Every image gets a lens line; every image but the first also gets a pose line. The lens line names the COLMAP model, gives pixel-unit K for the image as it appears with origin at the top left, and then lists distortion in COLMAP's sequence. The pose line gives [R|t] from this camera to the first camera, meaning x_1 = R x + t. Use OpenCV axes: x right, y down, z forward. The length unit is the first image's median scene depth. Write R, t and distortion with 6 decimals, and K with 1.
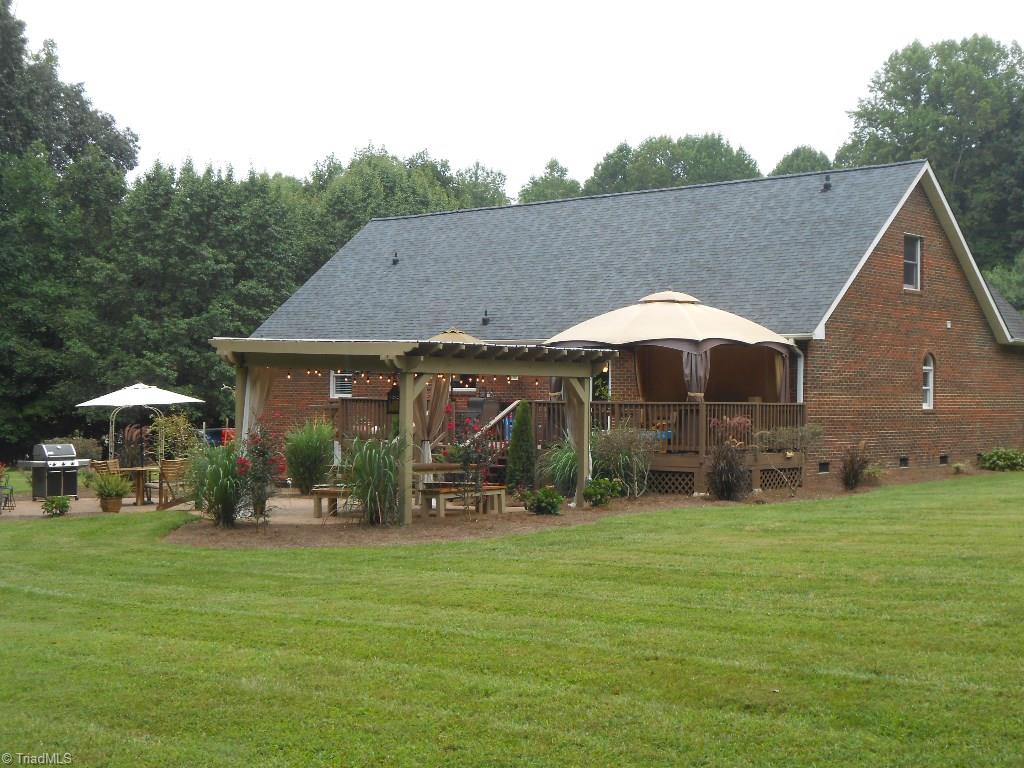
lens RADIAL K [[1477.5, 0, 512.0], [0, 1477.5, 384.0], [0, 0, 1]] dist [-0.004327, -0.022870]
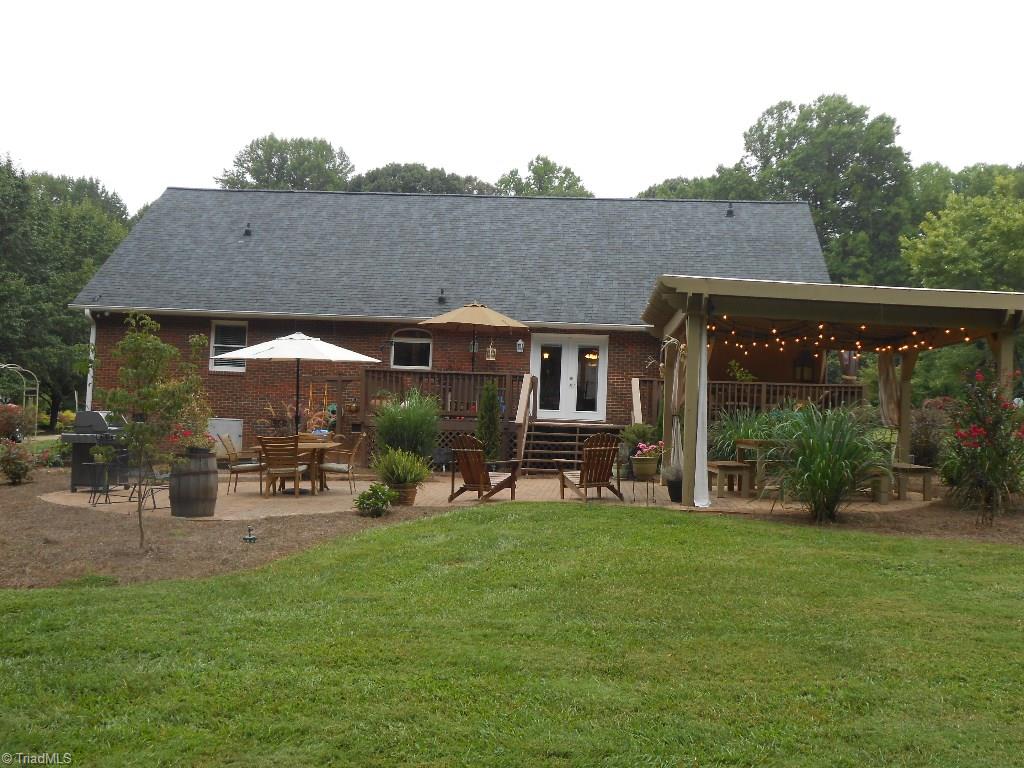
lens RADIAL K [[1015.6, 0, 512.0], [0, 1015.6, 384.0], [0, 0, 1]] dist [0.044591, -0.026145]
pose [[0.768314, 0.042102, 0.638687, -0.331273], [-0.034058, 0.999110, -0.024891, 0.023294], [-0.639167, -0.002629, 0.769064, 0.346738]]
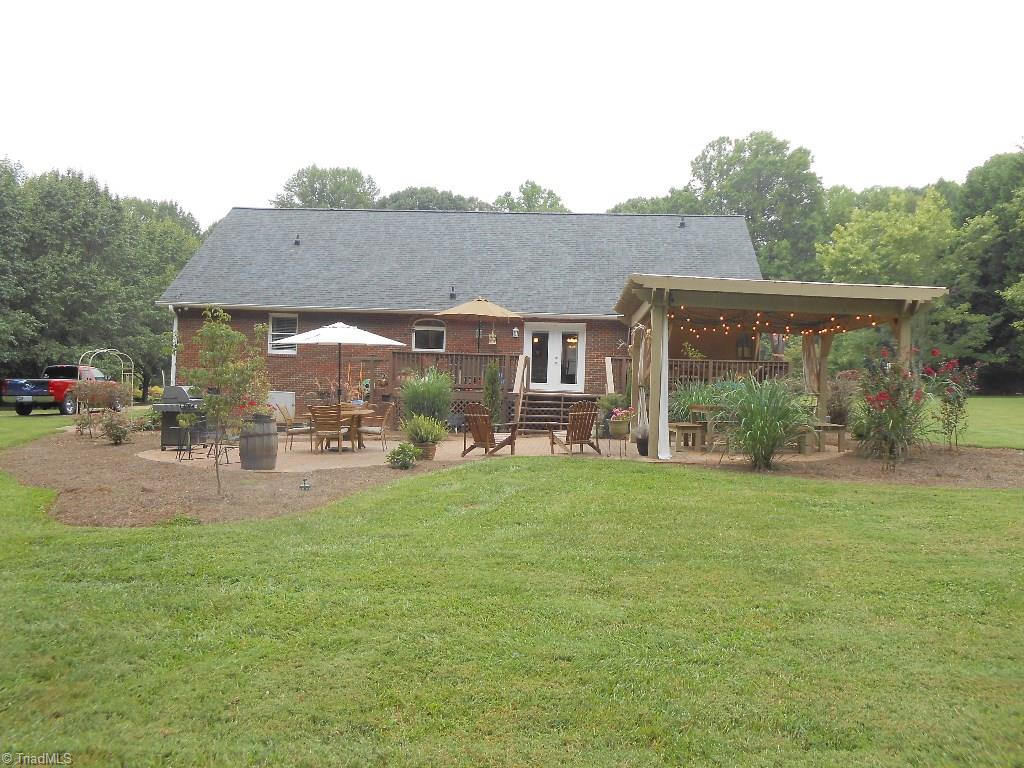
lens RADIAL K [[804.4, 0, 512.0], [0, 804.4, 384.0], [0, 0, 1]] dist [-0.002724, -0.001210]
pose [[0.762655, 0.020176, 0.646491, -0.330857], [-0.026779, 0.999641, 0.000394, 0.023827], [-0.646251, -0.017613, 0.762921, 0.351895]]
